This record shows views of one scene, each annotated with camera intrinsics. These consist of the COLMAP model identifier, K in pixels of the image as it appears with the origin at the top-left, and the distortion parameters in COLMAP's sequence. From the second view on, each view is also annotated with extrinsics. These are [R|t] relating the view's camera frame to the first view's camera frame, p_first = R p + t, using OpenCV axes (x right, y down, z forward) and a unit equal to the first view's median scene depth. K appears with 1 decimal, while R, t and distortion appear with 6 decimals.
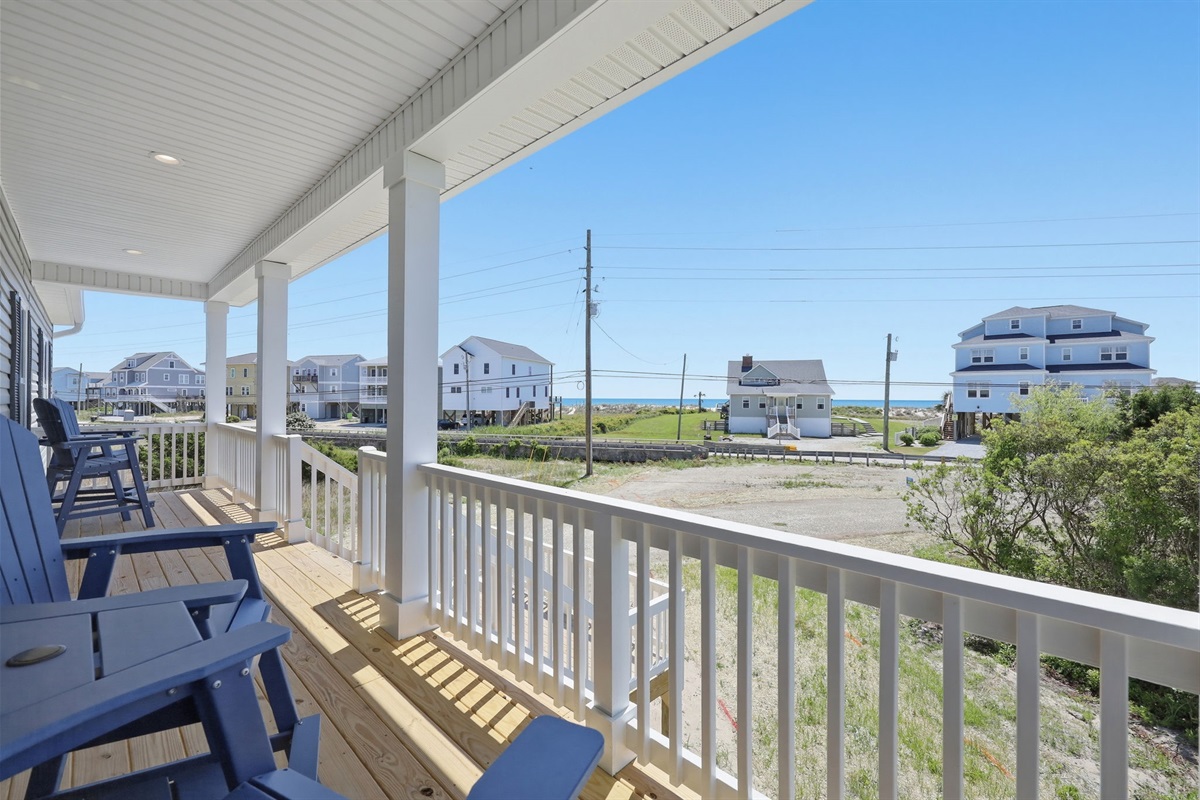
lens RADIAL K [[490.8, 0, 595.0], [0, 490.8, 401.5], [0, 0, 1]] dist [-0.000236, -0.000254]
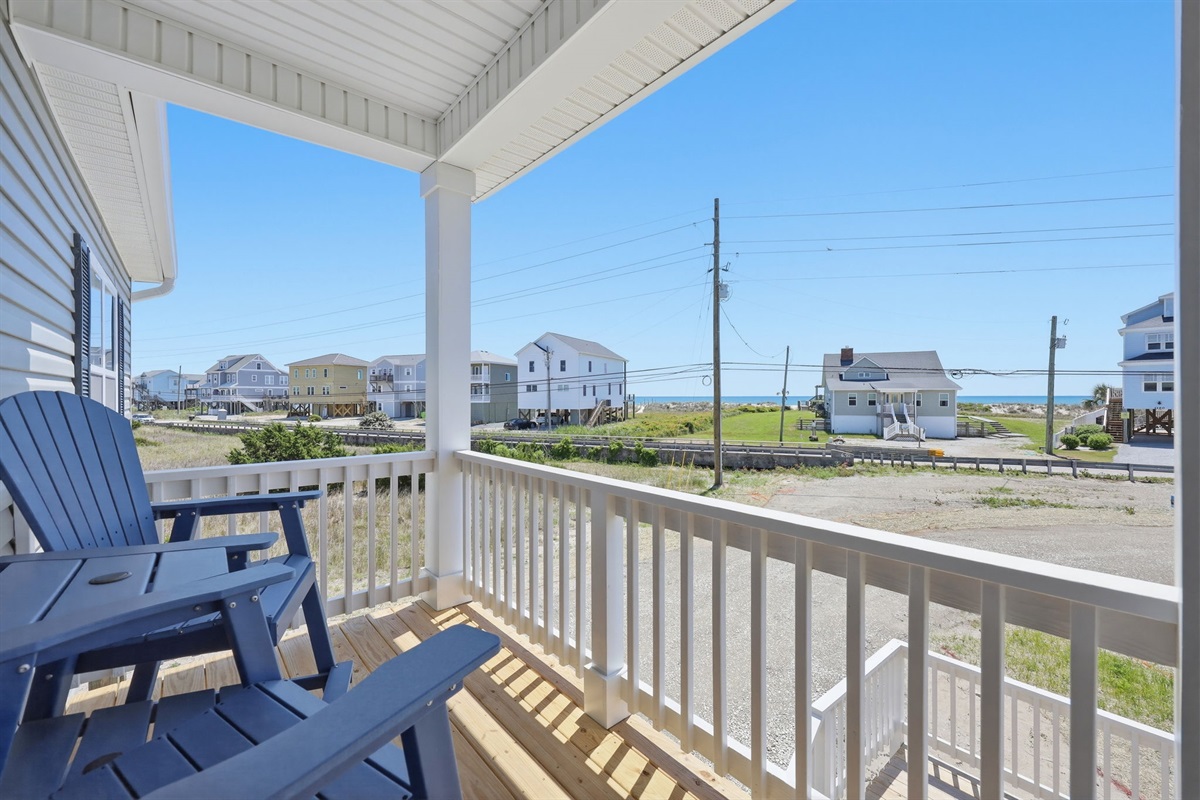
lens RADIAL K [[487.5, 0, 597.2], [0, 487.5, 395.1], [0, 0, 1]] dist [-0.002828, -0.000019]
pose [[0.994890, -0.006226, -0.100777, -0.072257], [0.005307, 0.999942, -0.009385, 0.000056], [0.100830, 0.008802, 0.994865, 0.071070]]
